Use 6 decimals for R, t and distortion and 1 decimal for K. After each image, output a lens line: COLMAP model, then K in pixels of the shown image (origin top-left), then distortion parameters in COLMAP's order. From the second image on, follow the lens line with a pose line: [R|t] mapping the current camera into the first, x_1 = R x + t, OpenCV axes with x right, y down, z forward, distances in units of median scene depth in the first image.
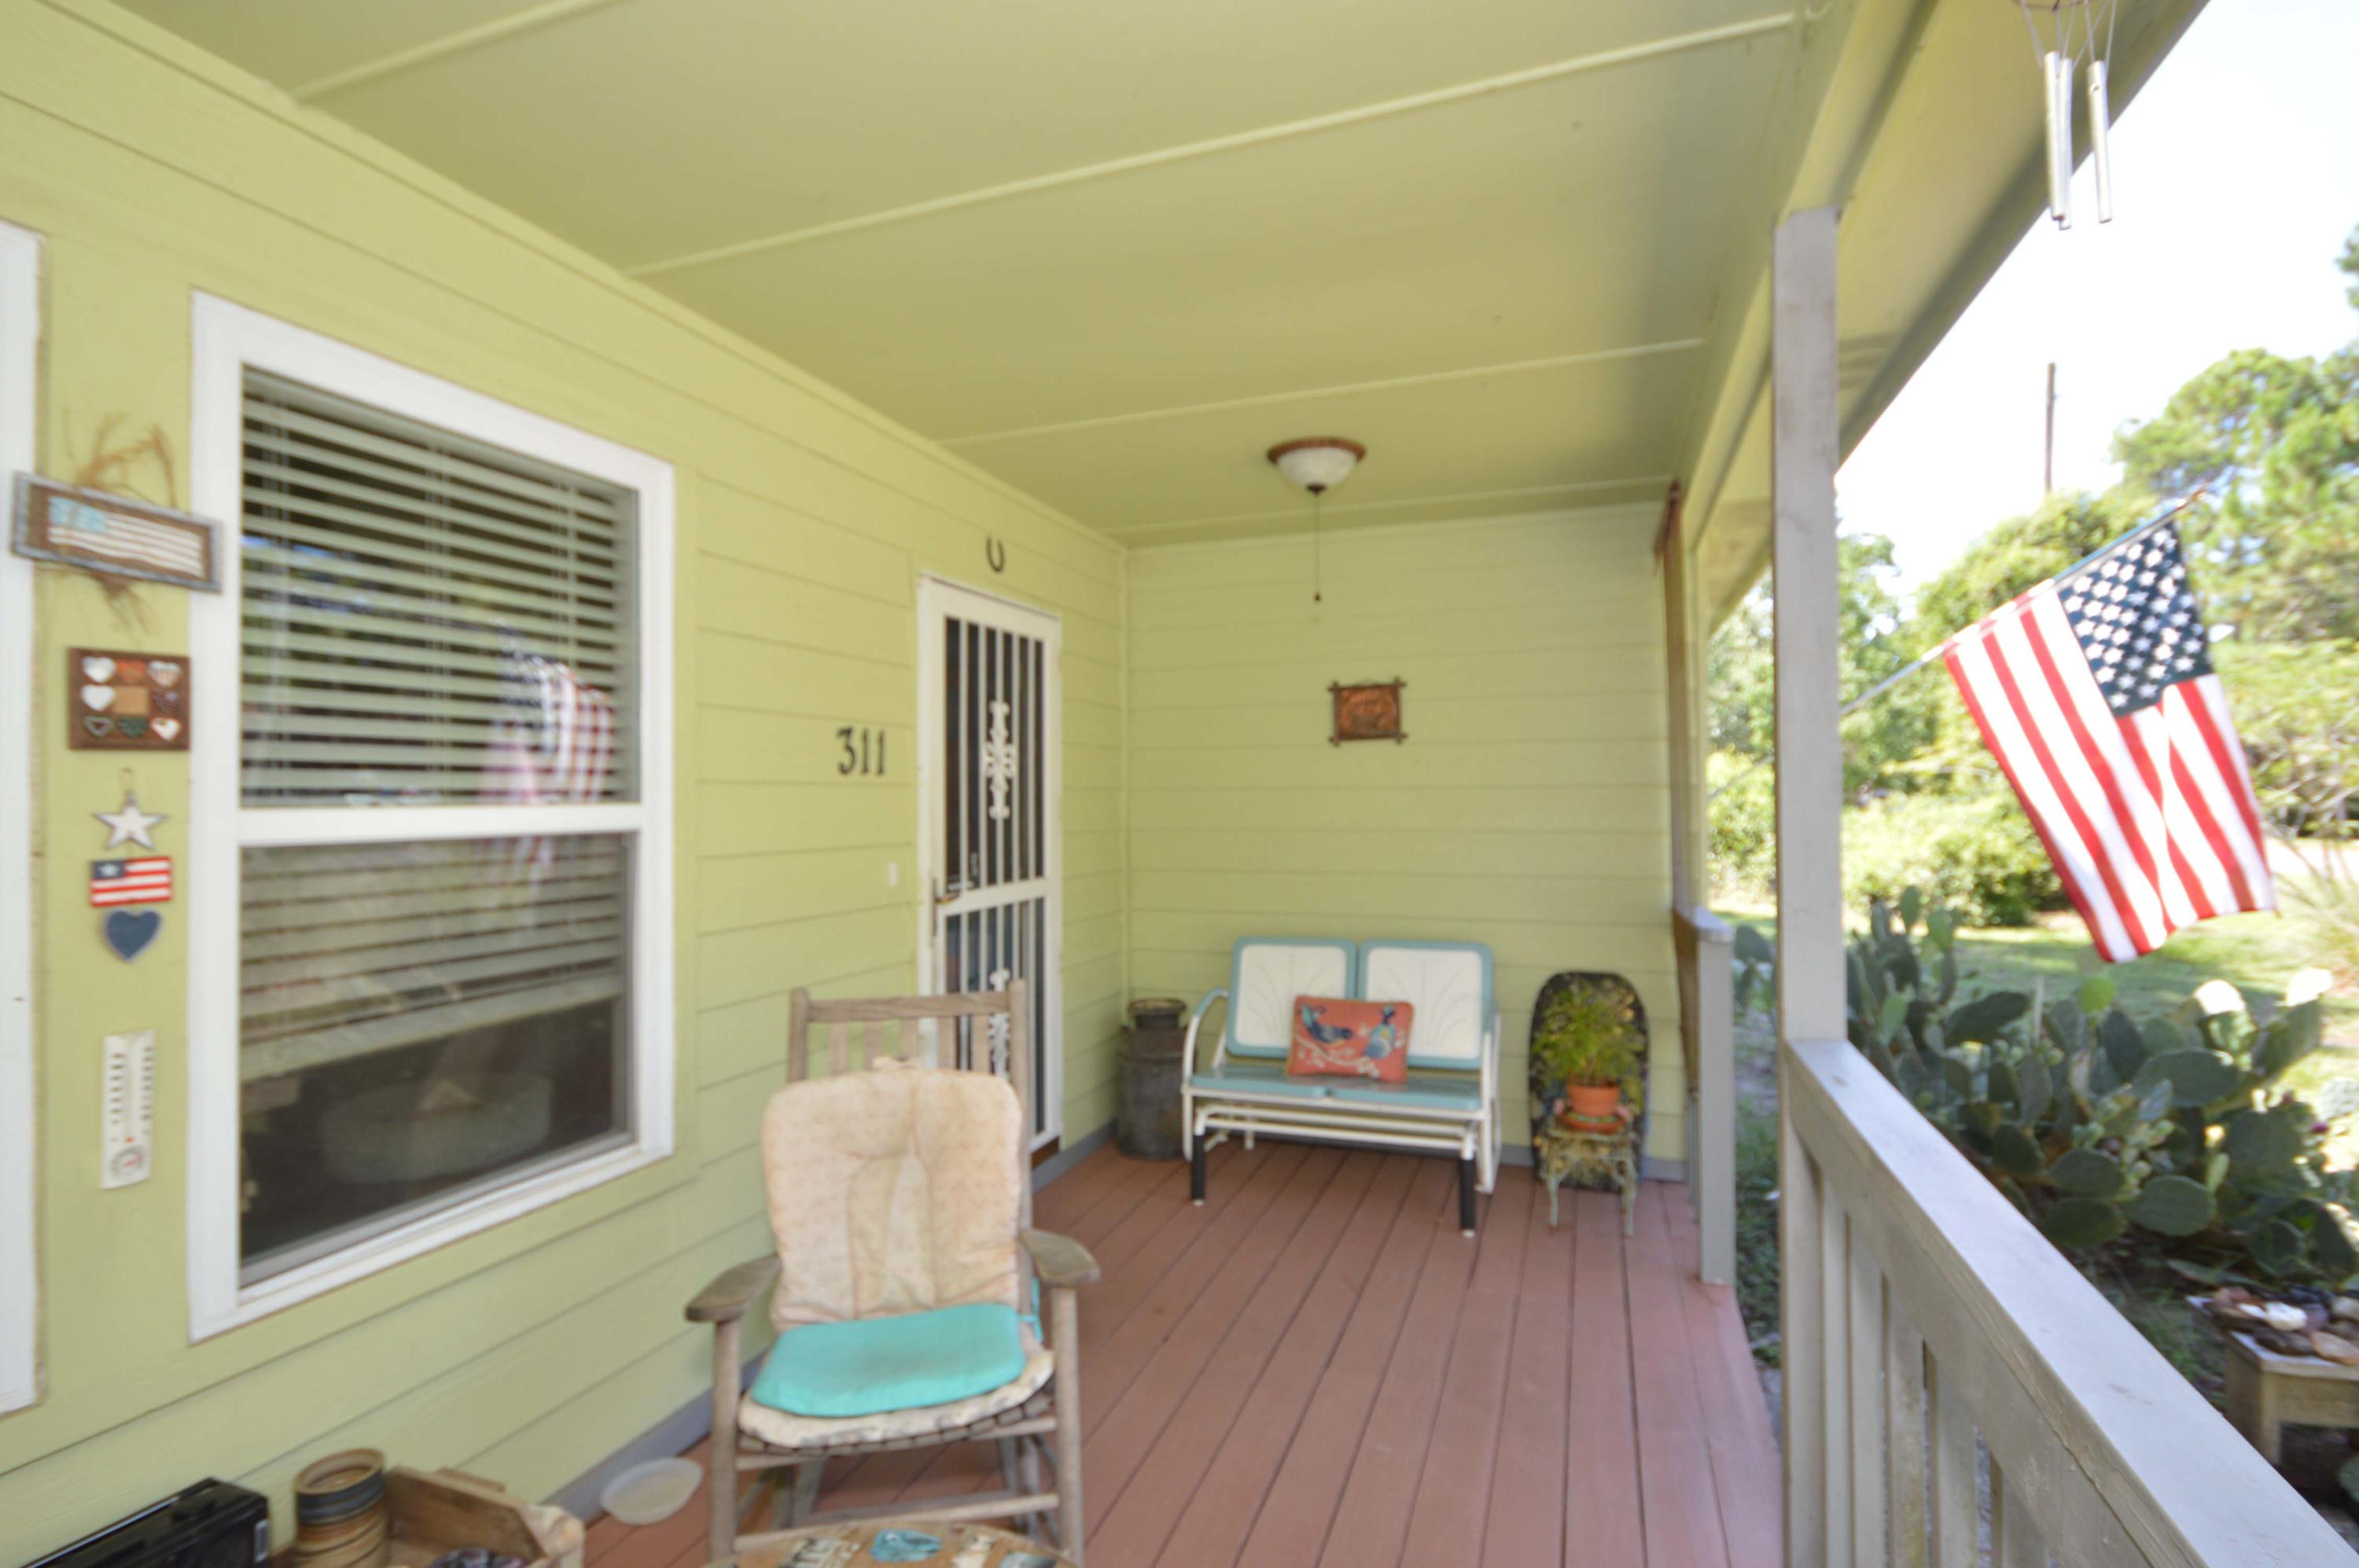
lens RADIAL K [[1145.7, 0, 1177.3], [0, 1145.7, 785.2], [0, 0, 1]] dist [0.000394, -0.001856]
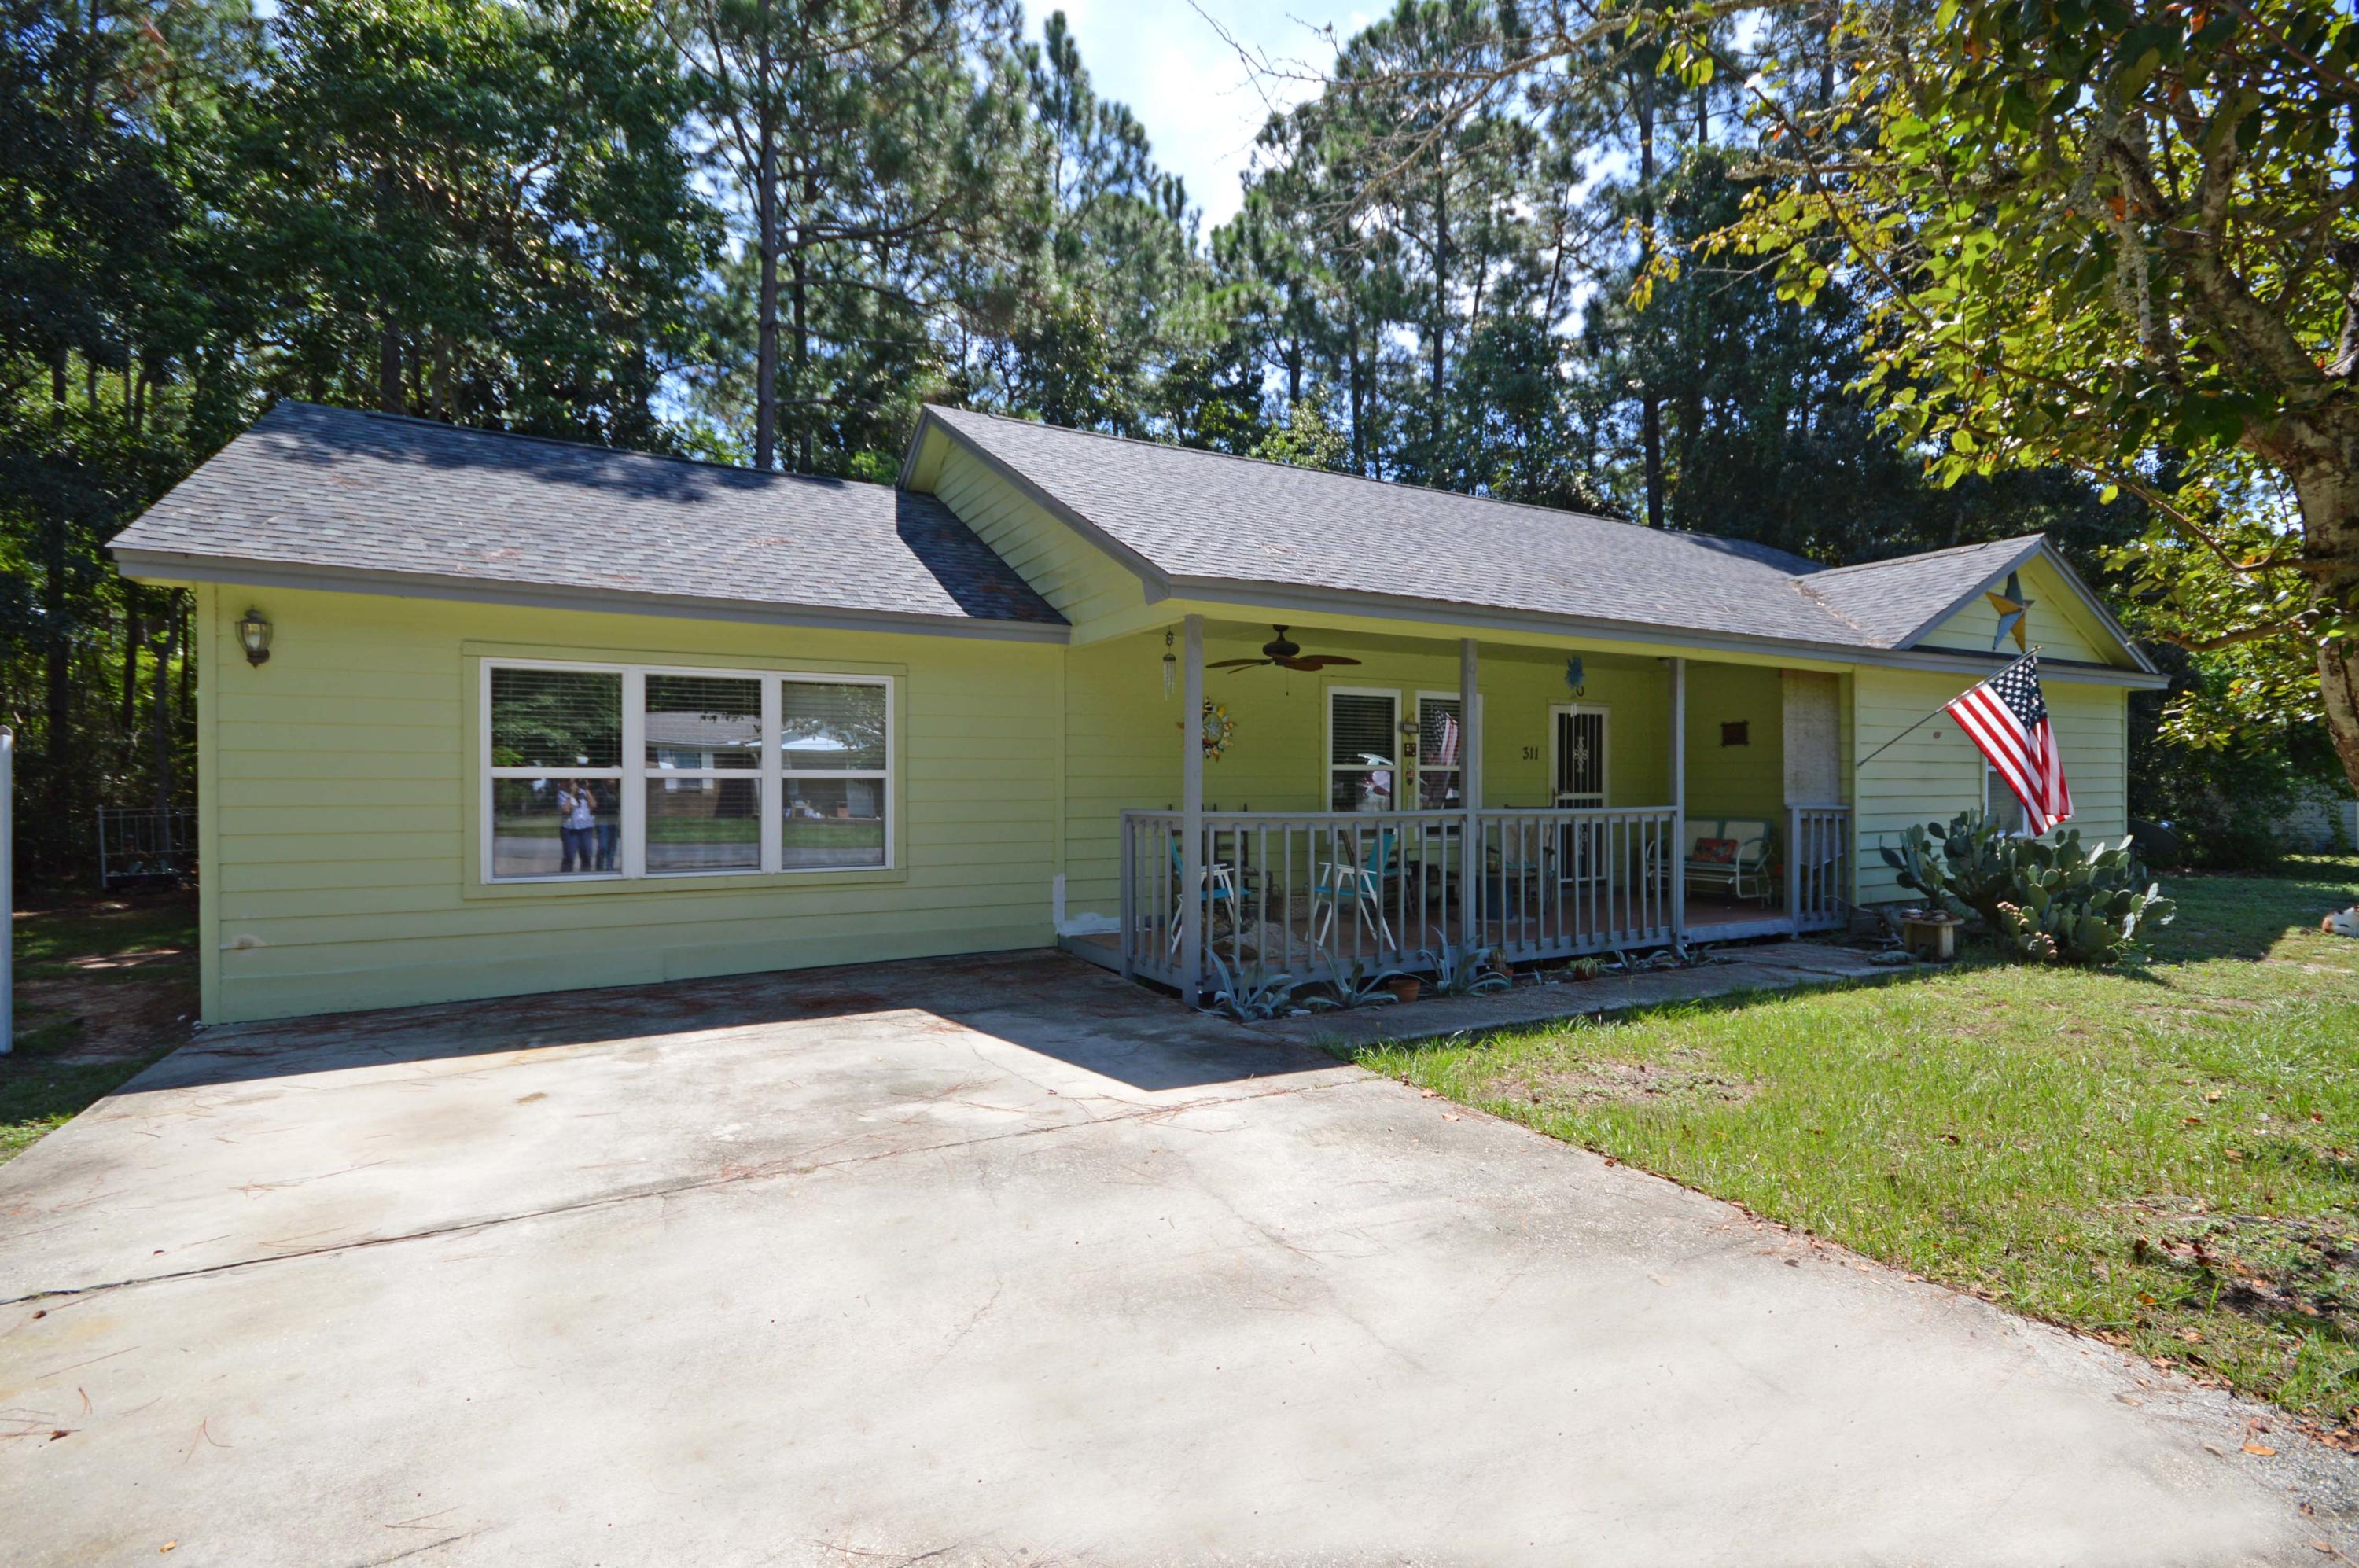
lens RADIAL K [[1095.9, 0, 1182.3], [0, 1095.9, 785.4], [0, 0, 1]] dist [0.002220, 0.000876]
pose [[0.763216, 0.007852, -0.646095, 1.205939], [0.001404, 0.999904, 0.013811, 0.025875], [0.646141, -0.011448, 0.763132, -2.556074]]
